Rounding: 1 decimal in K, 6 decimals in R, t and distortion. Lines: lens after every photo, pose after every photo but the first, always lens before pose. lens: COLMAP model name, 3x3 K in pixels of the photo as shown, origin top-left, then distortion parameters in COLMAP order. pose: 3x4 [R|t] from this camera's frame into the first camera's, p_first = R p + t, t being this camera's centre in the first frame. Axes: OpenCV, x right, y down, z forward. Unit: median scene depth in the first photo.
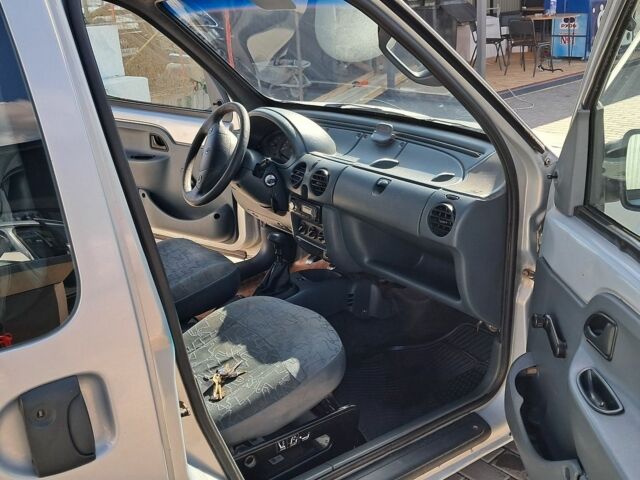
lens RADIAL K [[666.7, 0, 320.0], [0, 666.7, 240.0], [0, 0, 1]] dist [0.005243, -0.019721]
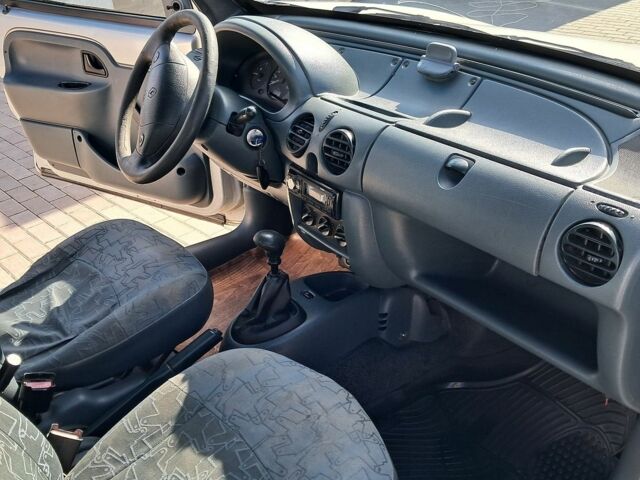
lens RADIAL K [[666.7, 0, 320.0], [0, 666.7, 240.0], [0, 0, 1]] dist [0.005243, -0.019721]
pose [[0.999677, -0.019044, 0.016827, -0.026673], [0.016202, 0.987731, 0.155325, -0.095200], [-0.019579, -0.155002, 0.987720, 0.377873]]
